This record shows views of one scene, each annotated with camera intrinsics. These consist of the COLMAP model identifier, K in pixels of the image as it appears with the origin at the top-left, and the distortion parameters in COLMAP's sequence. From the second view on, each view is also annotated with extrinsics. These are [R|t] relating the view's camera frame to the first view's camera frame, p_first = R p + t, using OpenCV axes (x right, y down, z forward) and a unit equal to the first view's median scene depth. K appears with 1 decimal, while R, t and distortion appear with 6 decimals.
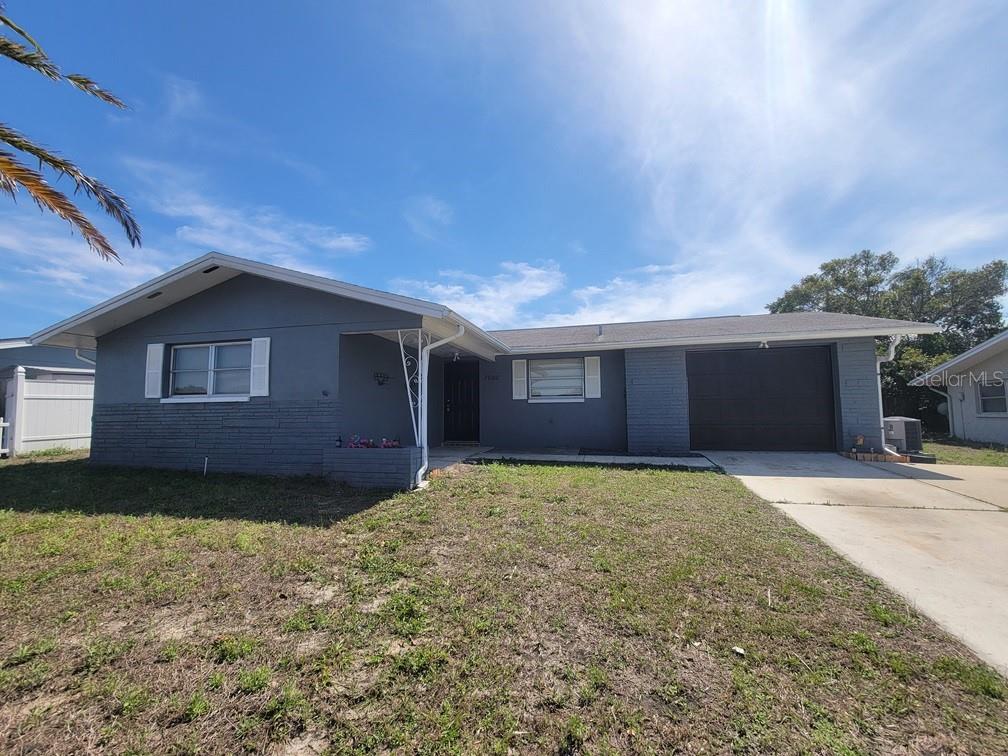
lens RADIAL K [[411.5, 0, 504.6], [0, 411.5, 378.8], [0, 0, 1]] dist [0.002181, -0.001461]
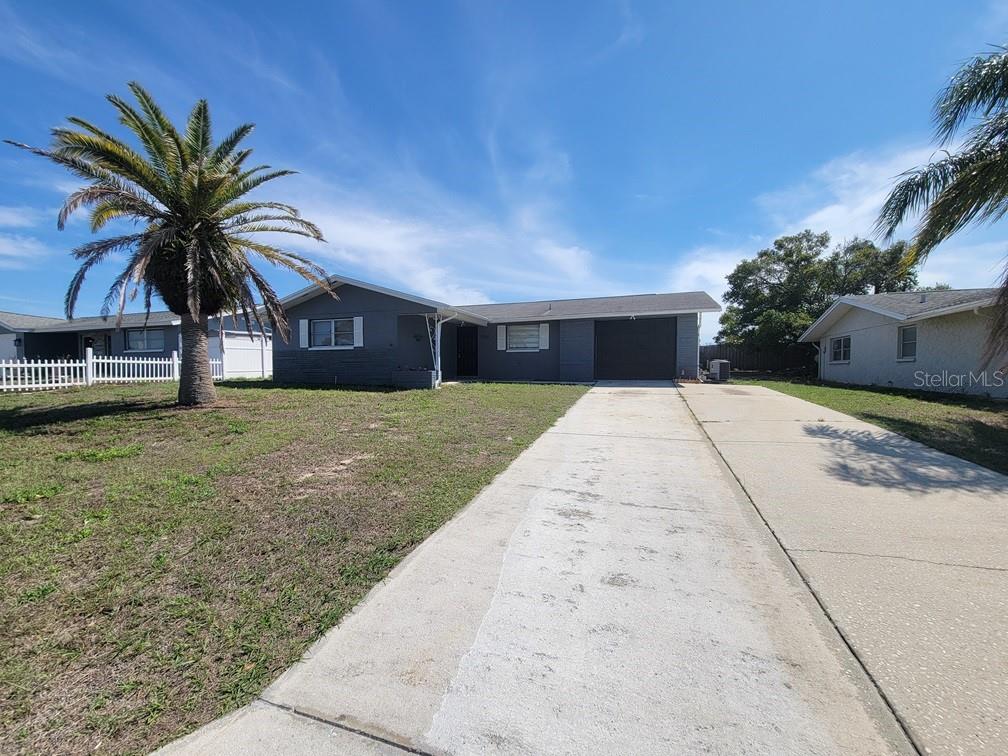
lens RADIAL K [[411.5, 0, 502.4], [0, 411.5, 377.1], [0, 0, 1]] dist [0.002181, -0.001461]
pose [[0.994723, 0.008860, -0.102211, 0.271540], [0.001556, 0.994847, 0.101372, -0.010301], [0.102583, -0.100996, 0.989584, -0.828840]]
